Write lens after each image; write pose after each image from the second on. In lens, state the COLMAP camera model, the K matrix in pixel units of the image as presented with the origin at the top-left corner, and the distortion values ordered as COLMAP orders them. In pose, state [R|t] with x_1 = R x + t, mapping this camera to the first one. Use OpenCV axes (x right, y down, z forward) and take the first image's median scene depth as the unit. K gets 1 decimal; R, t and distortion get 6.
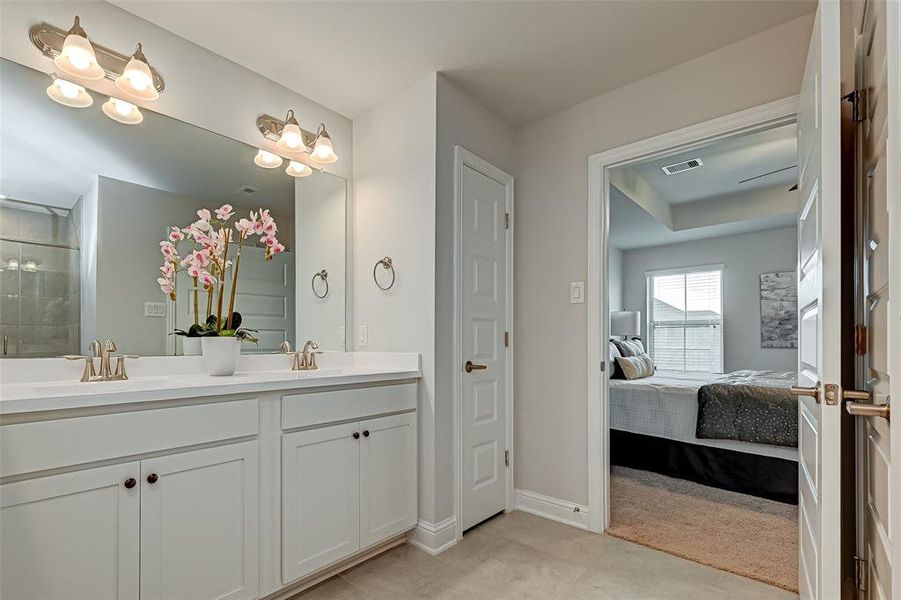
lens RADIAL K [[413.1, 0, 387.8], [0, 413.1, 338.6], [0, 0, 1]] dist [-0.002013, 0.000045]
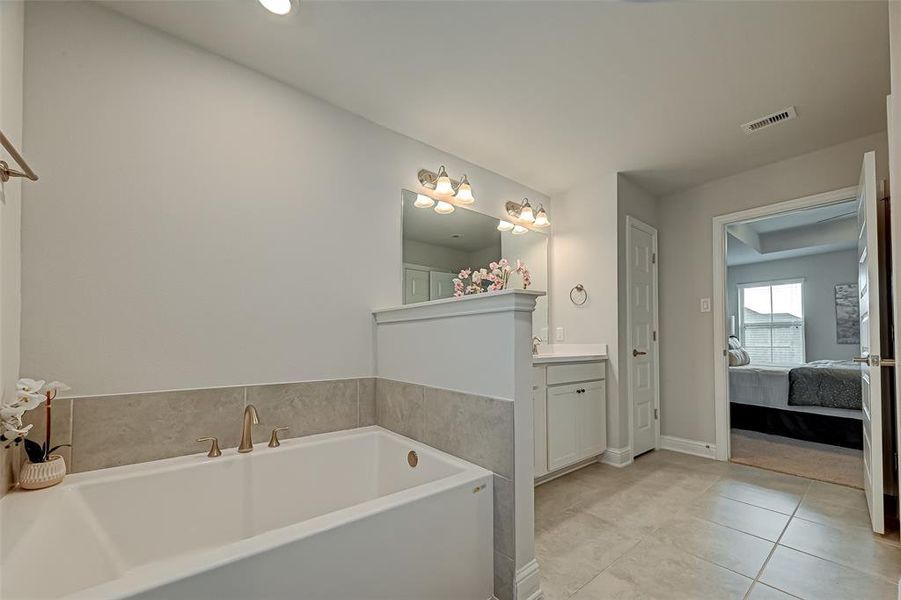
lens RADIAL K [[354.0, 0, 456.0], [0, 354.0, 333.7], [0, 0, 1]] dist [-0.001034, -0.000182]
pose [[0.996082, -0.004323, -0.088330, -0.290419], [0.002798, 0.999845, -0.017381, 0.012953], [0.088391, 0.017066, 0.995940, -0.325612]]
